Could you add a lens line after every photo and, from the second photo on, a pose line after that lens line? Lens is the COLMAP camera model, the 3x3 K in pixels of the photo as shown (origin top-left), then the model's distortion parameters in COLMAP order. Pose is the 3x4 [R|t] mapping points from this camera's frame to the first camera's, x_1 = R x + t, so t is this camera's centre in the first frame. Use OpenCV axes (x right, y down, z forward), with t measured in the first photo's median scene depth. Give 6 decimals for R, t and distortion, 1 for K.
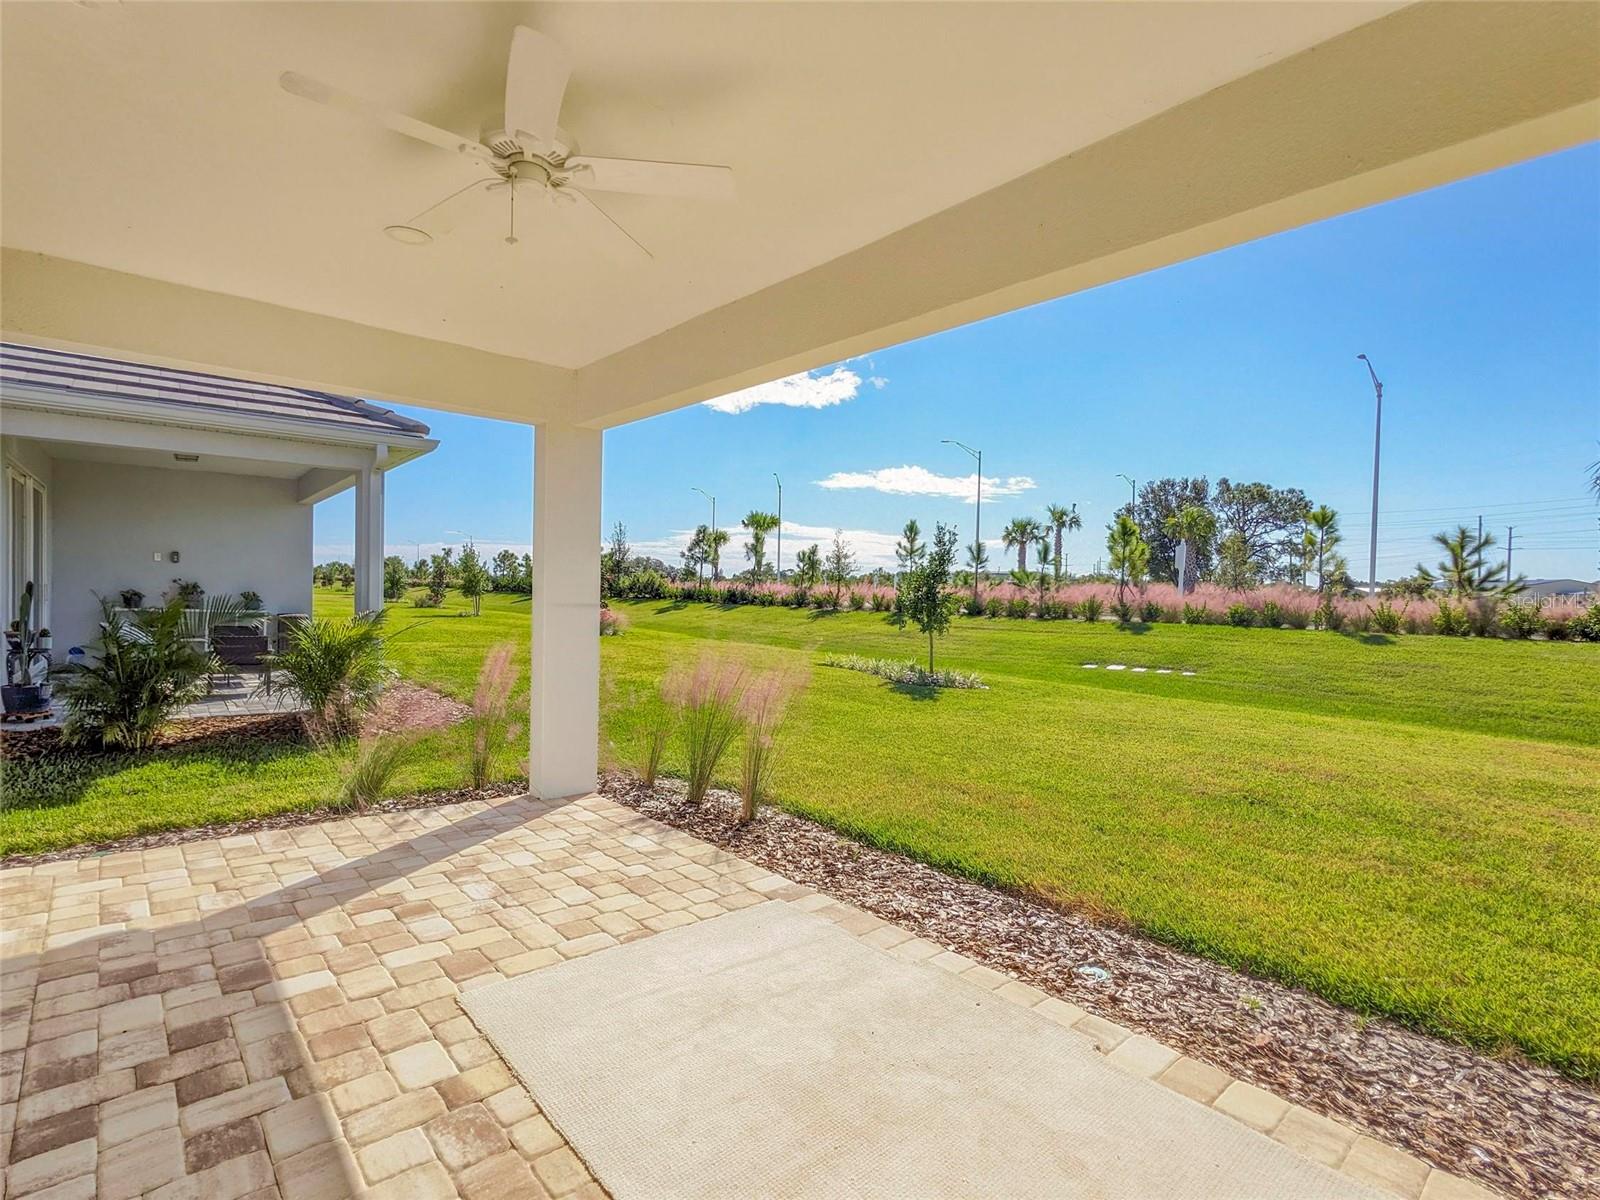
lens RADIAL K [[768.0, 0, 805.0], [0, 768.0, 595.8], [0, 0, 1]] dist [-0.005865, 0.005496]
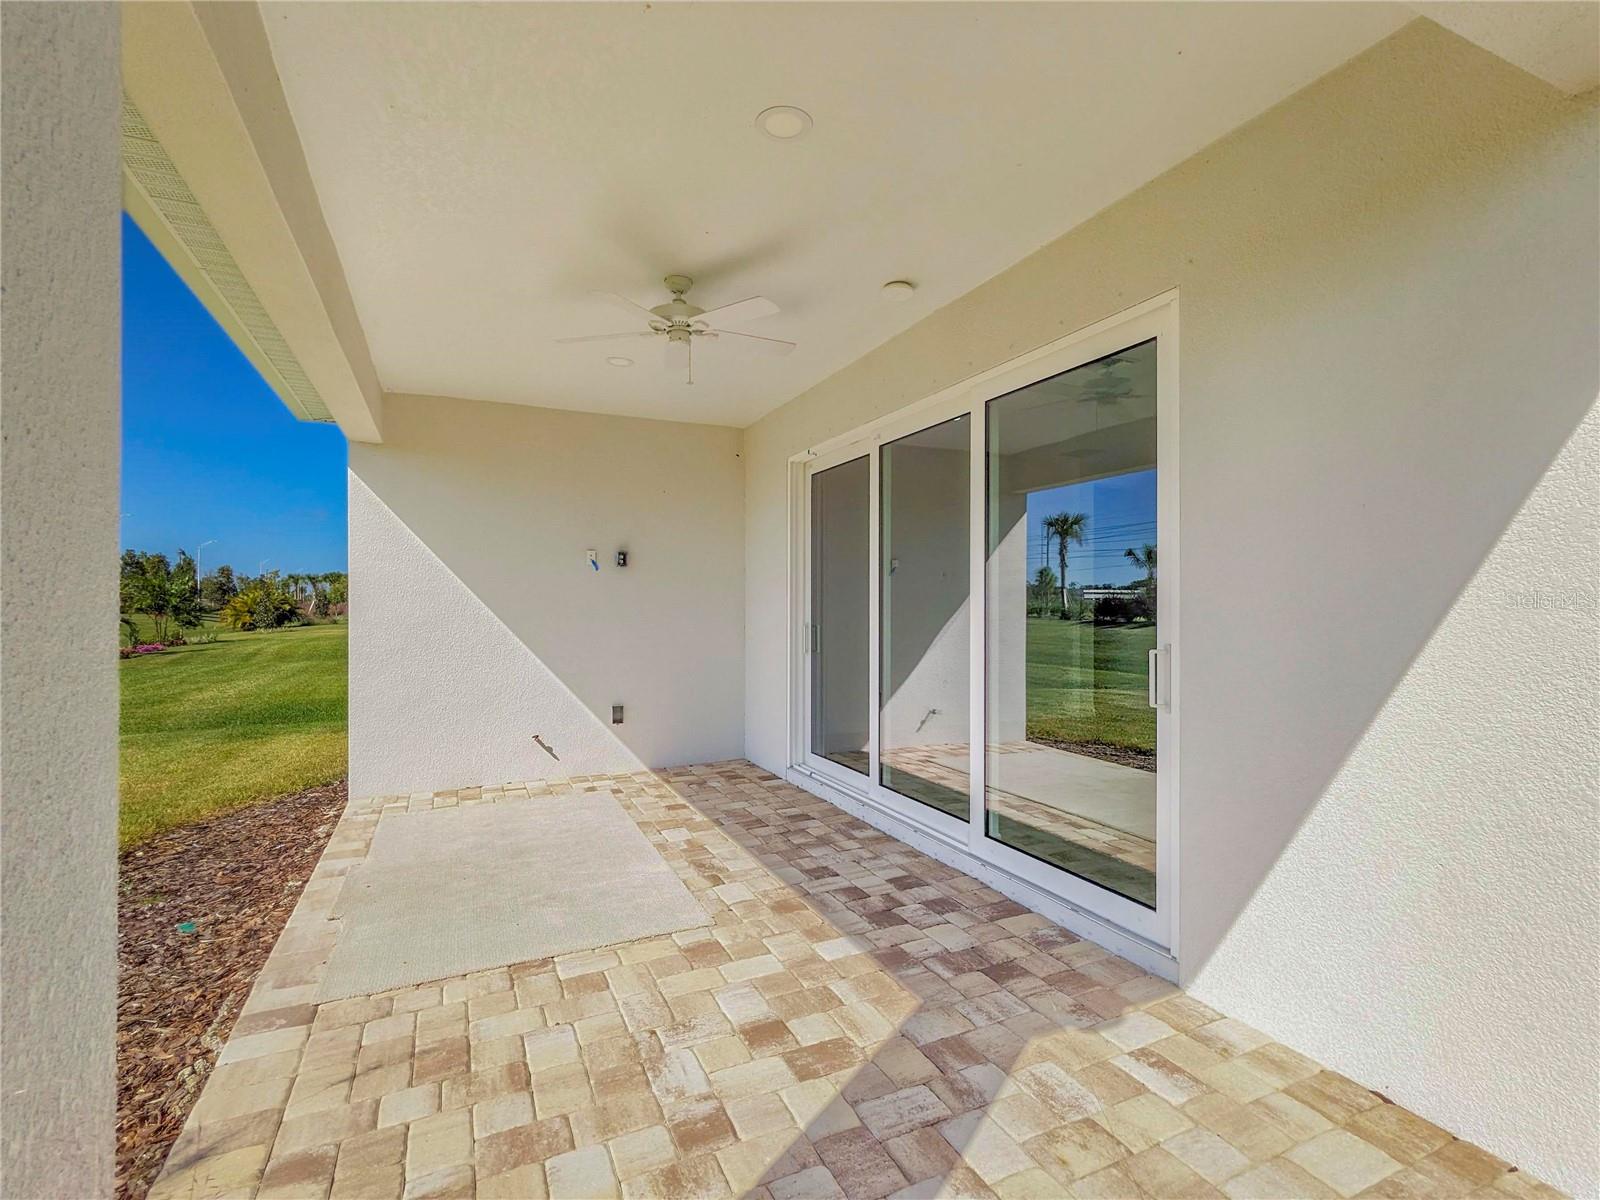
lens RADIAL K [[770.7, 0, 800.0], [0, 770.7, 600.0], [0, 0, 1]] dist [-0.001153, 0.001600]
pose [[-0.950454, -0.019248, 0.310268, -0.184965], [-0.016069, 0.999789, 0.012800, -0.002731], [-0.310448, 0.007180, -0.950563, 0.410462]]
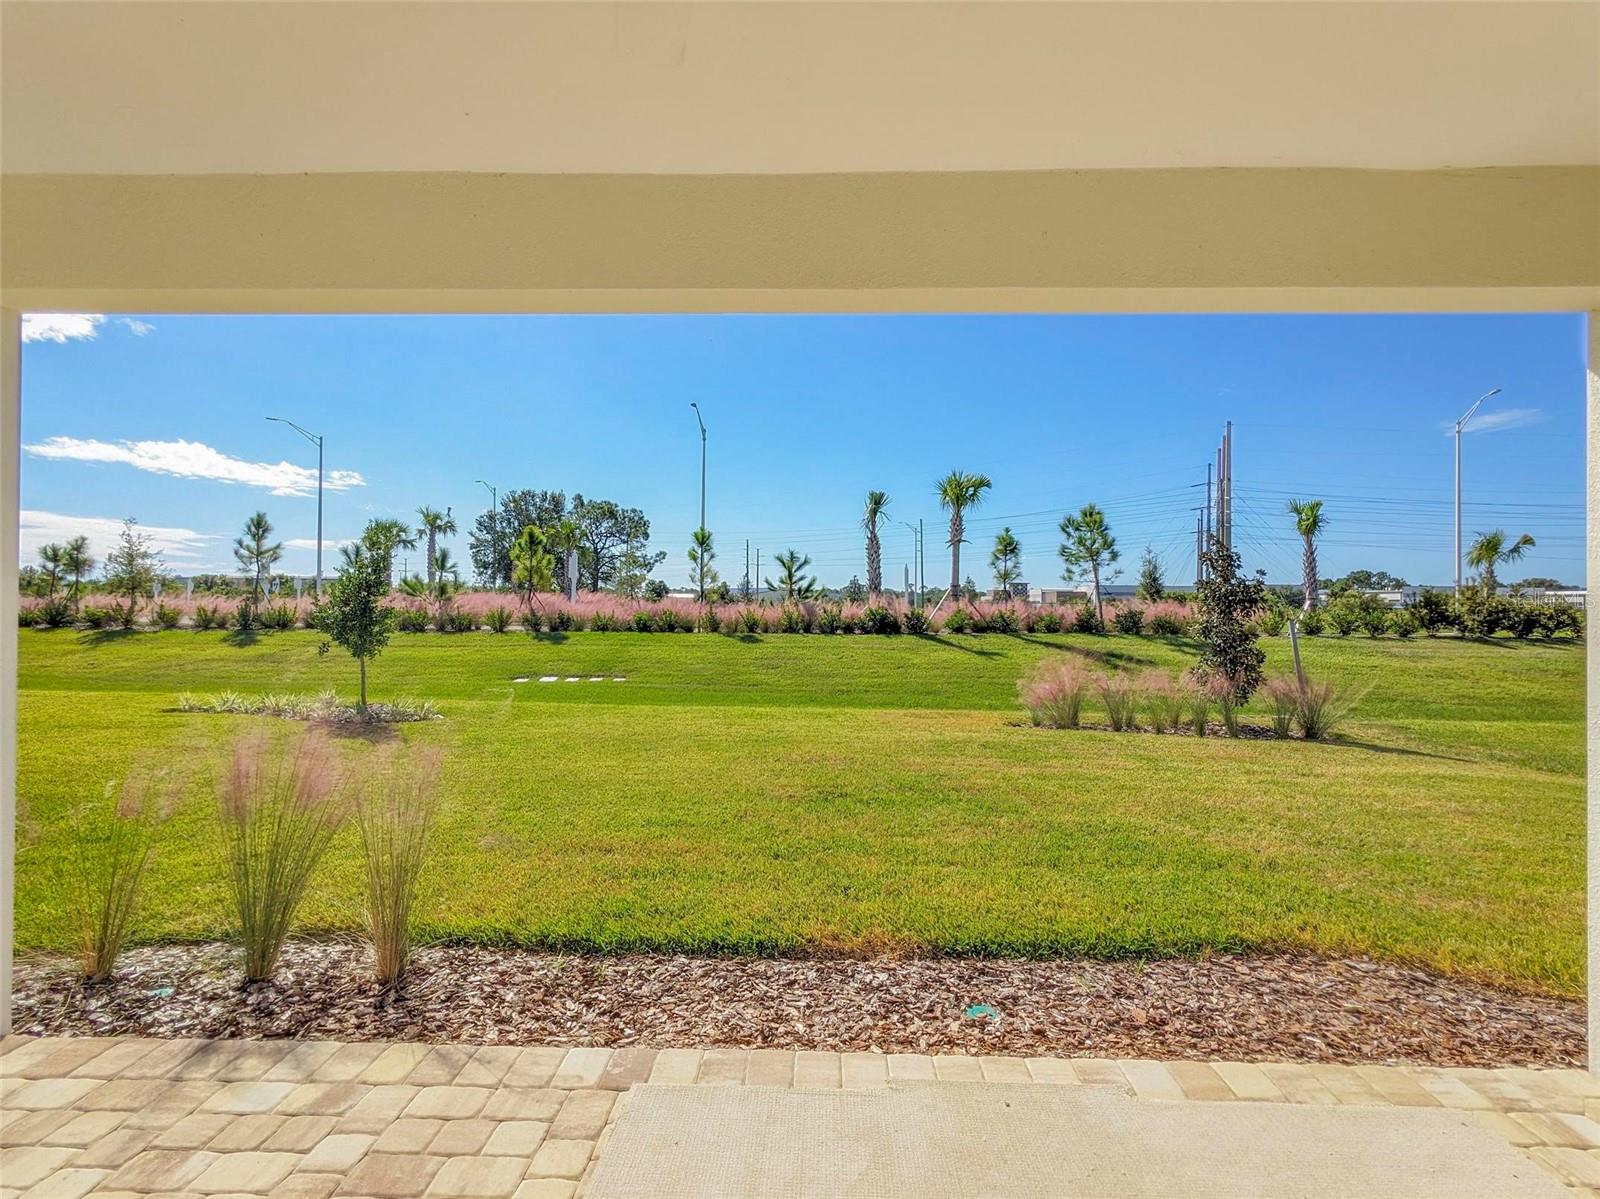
lens RADIAL K [[770.7, 0, 800.0], [0, 770.7, 599.5], [0, 0, 1]] dist [-0.001153, 0.001600]
pose [[0.692744, -0.008632, 0.721132, -0.109663], [0.011643, 0.999932, 0.000784, -0.007802], [-0.721090, 0.007852, 0.692797, 0.111084]]
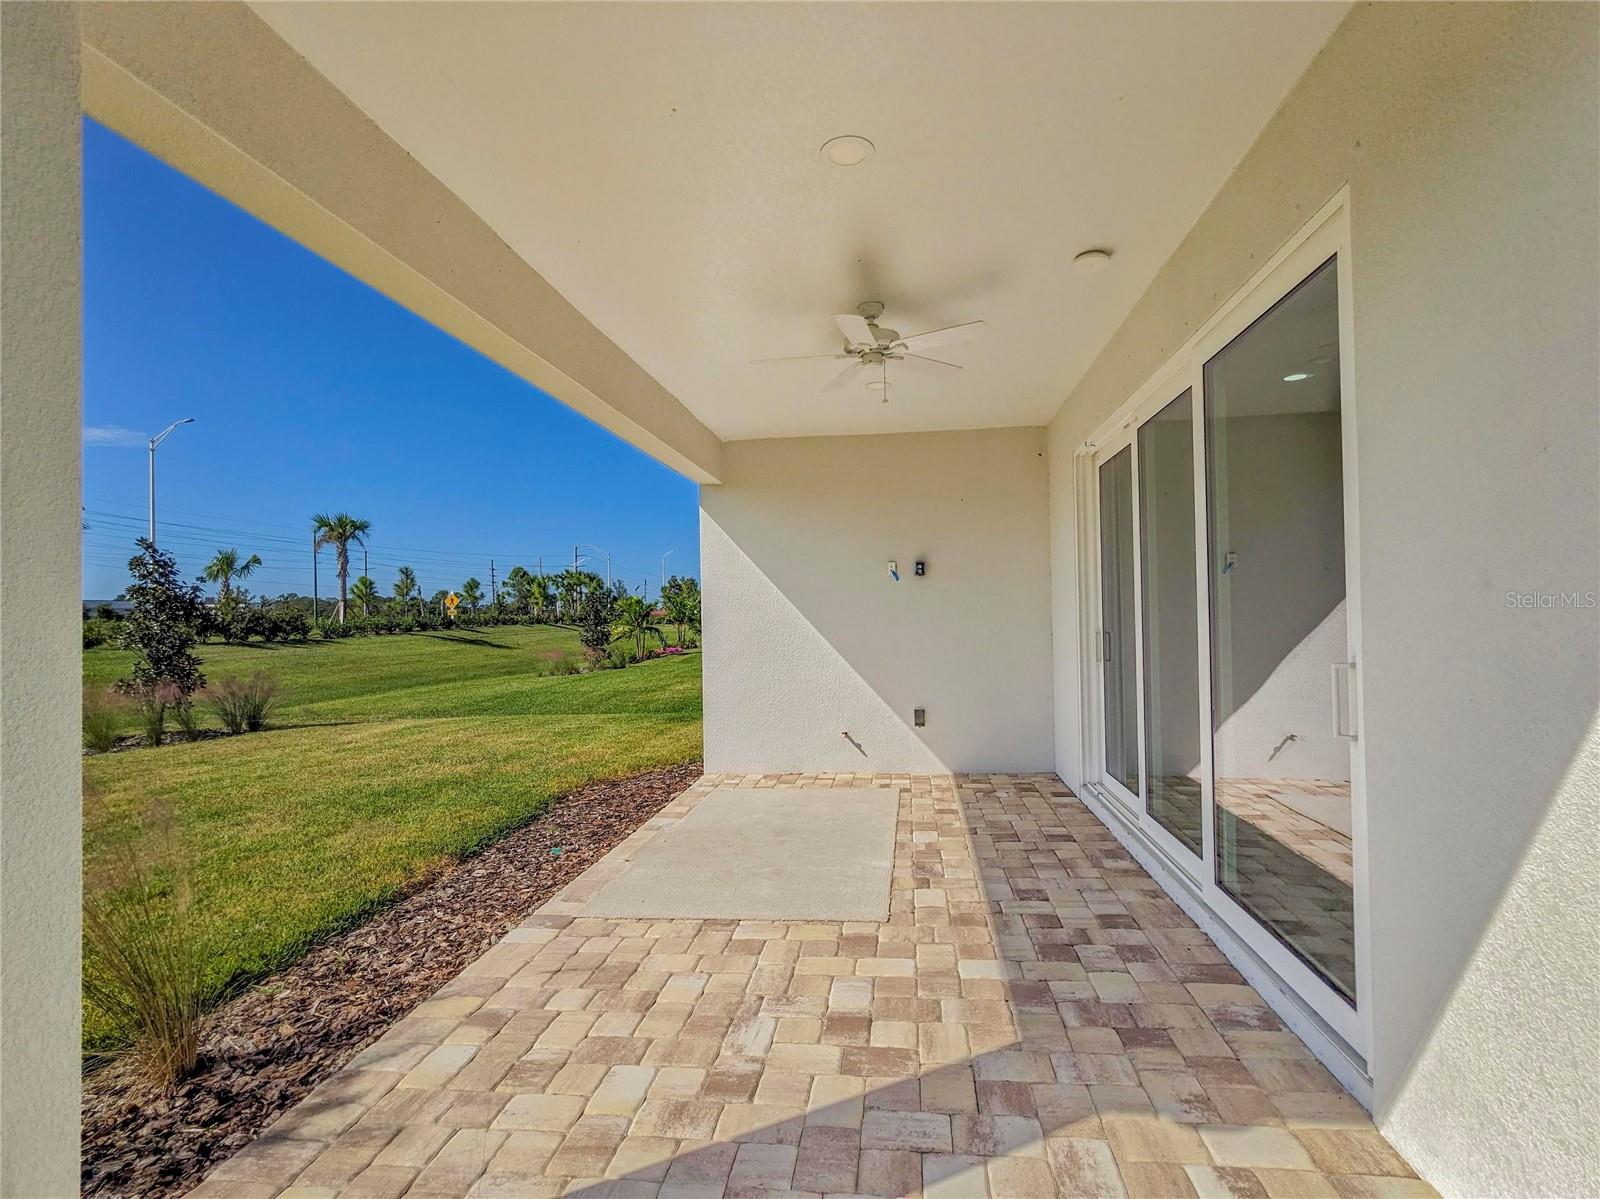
lens RADIAL K [[768.0, 0, 805.0], [0, 768.0, 595.3], [0, 0, 1]] dist [-0.005865, 0.005496]
pose [[-0.642616, 0.009322, 0.766132, -0.259939], [0.012810, 0.999917, -0.001422, -0.003287], [-0.766081, 0.008900, -0.642682, 0.369432]]
